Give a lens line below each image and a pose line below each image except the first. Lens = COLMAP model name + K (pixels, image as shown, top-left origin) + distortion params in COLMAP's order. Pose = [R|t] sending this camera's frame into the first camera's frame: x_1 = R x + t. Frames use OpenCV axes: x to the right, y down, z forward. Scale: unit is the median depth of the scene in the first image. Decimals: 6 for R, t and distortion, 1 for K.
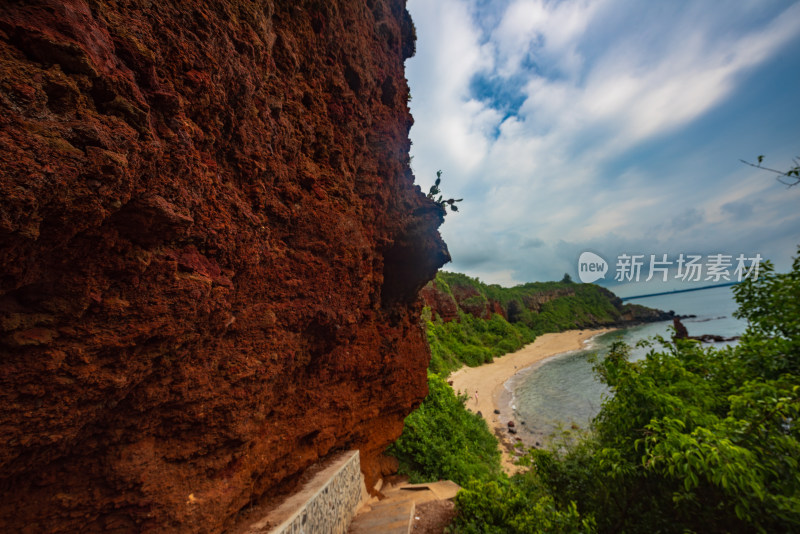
lens RADIAL K [[313.8, 0, 408.3], [0, 313.8, 268.8], [0, 0, 1]] dist [-0.019134, 0.000034]
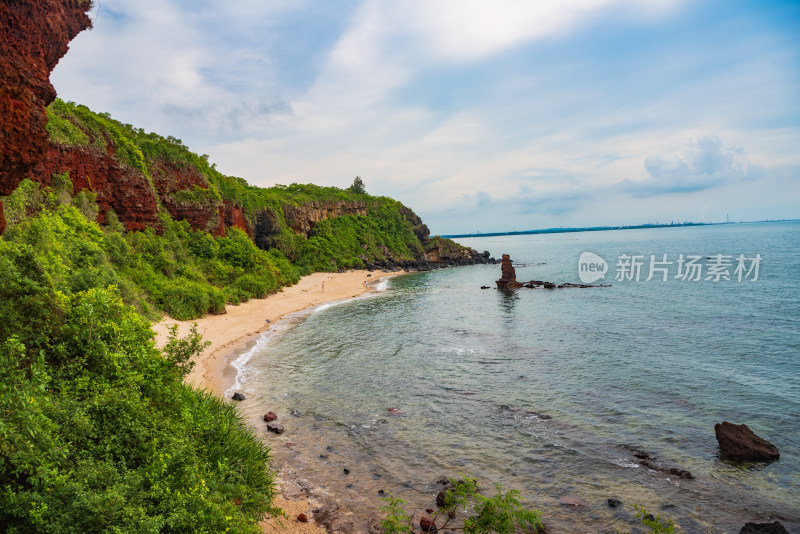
lens RADIAL K [[558.9, 0, 401.7], [0, 558.9, 270.3], [0, 0, 1]] dist [-0.060728, 0.003891]
pose [[0.834261, 0.051468, 0.548962, 0.007981], [-0.151922, 0.978551, 0.139133, 0.045841], [-0.530026, -0.199473, 0.824186, 0.085337]]
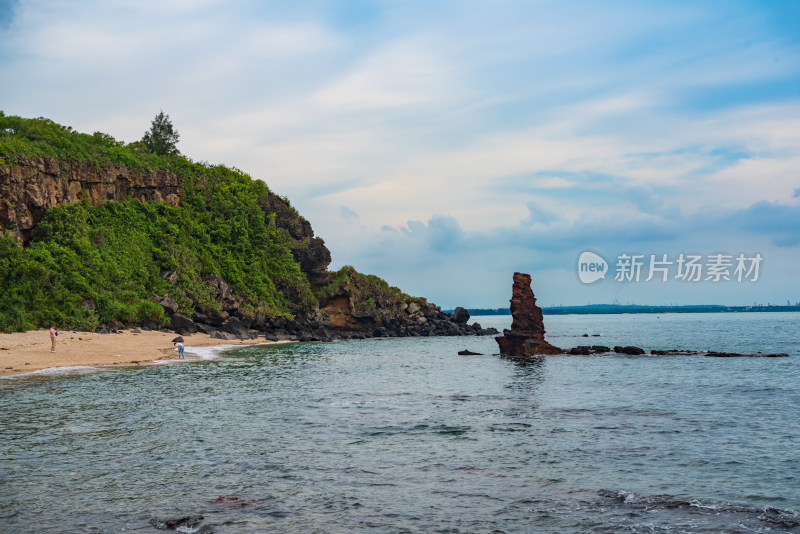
lens RADIAL K [[1256.4, 0, 400.0], [0, 1256.4, 267.0], [0, 0, 1]] dist [0.229338, 0.094740]
pose [[0.764926, 0.139255, 0.628884, 0.061406], [-0.198320, 0.979837, 0.024254, 0.114740], [-0.612827, -0.143273, 0.777120, 0.152974]]
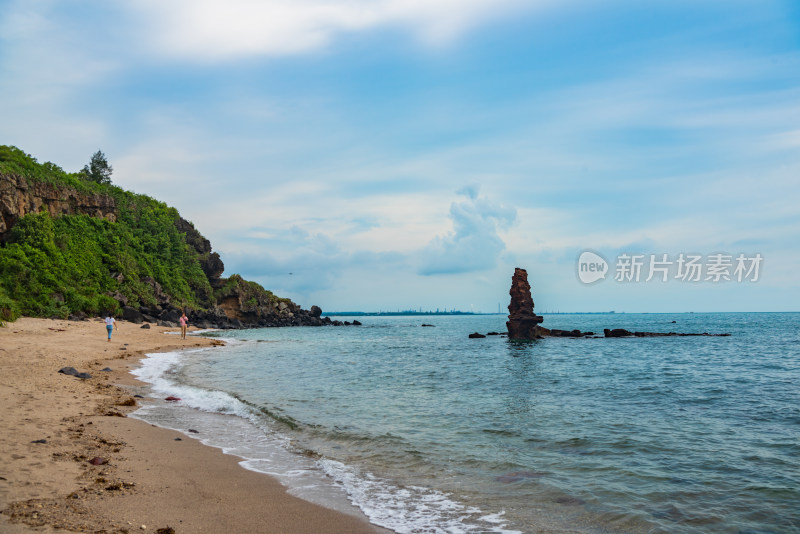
lens RADIAL K [[747.2, 0, 400.0], [0, 747.2, 267.0], [0, 0, 1]] dist [-0.005096, 0.066221]
pose [[0.541722, 0.173941, 0.822363, 0.112342], [-0.211514, 0.975082, -0.066911, 0.184322], [-0.813510, -0.137694, 0.565015, 0.506707]]
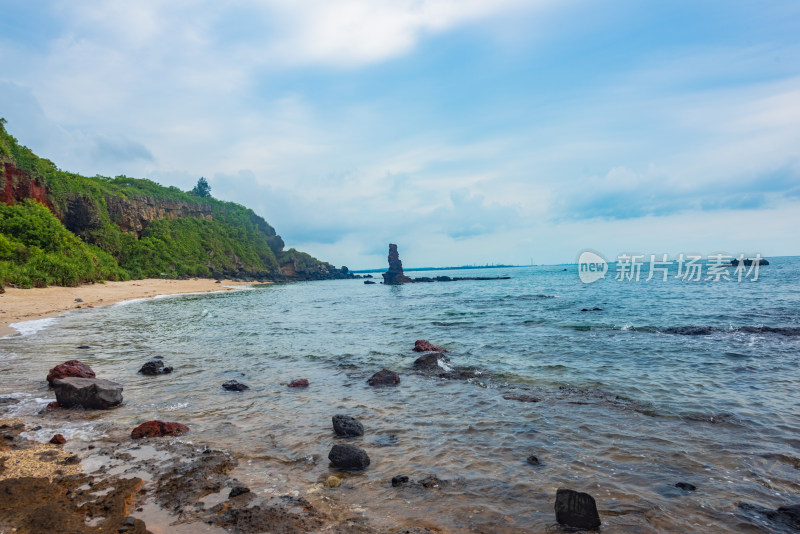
lens RADIAL K [[534.2, 0, 406.2], [0, 534.2, 269.8], [0, 0, 1]] dist [0.007125, 0.001360]
pose [[0.629174, 0.103296, 0.770370, 0.078291], [-0.182302, 0.983094, 0.017070, 0.142995], [-0.755583, -0.151180, 0.637369, 0.248806]]
